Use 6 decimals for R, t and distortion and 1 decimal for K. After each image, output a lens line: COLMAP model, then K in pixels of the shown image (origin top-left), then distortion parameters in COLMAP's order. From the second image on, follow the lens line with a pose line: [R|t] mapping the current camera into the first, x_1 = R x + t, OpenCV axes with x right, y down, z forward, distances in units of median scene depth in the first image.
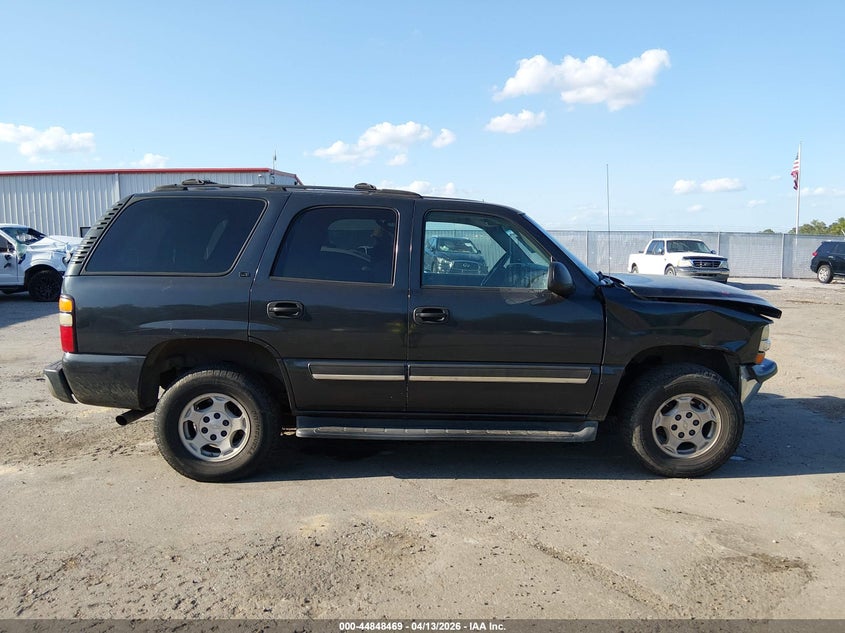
lens RADIAL K [[626.0, 0, 424.0], [0, 626.0, 329.1], [0, 0, 1]] dist [0.077036, -0.122638]
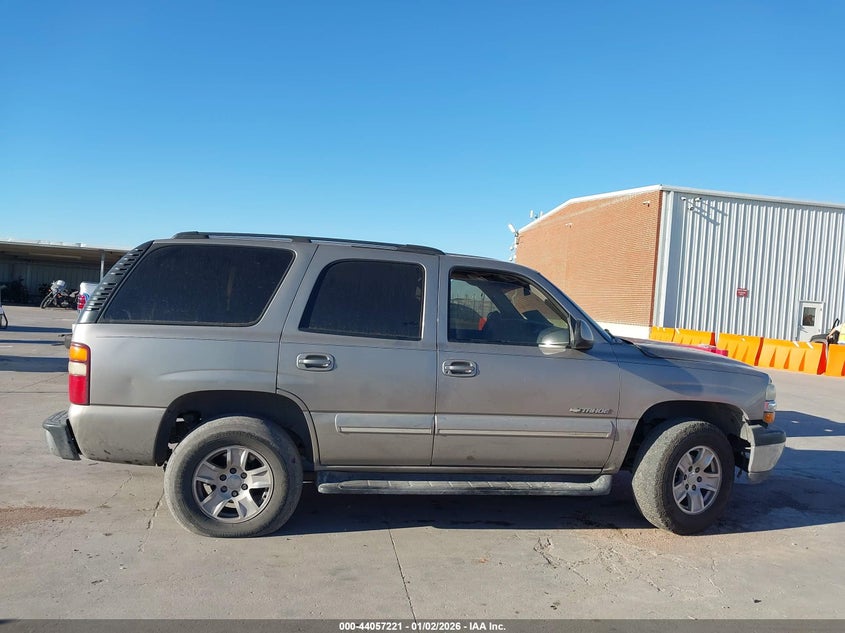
lens RADIAL K [[626.0, 0, 424.0], [0, 626.0, 329.1], [0, 0, 1]] dist [0.077036, -0.122638]
pose [[0.986946, 0.024309, 0.159209, -0.207487], [-0.011138, 0.996479, -0.083099, -0.002122], [-0.160668, 0.080241, 0.983741, -0.009693]]
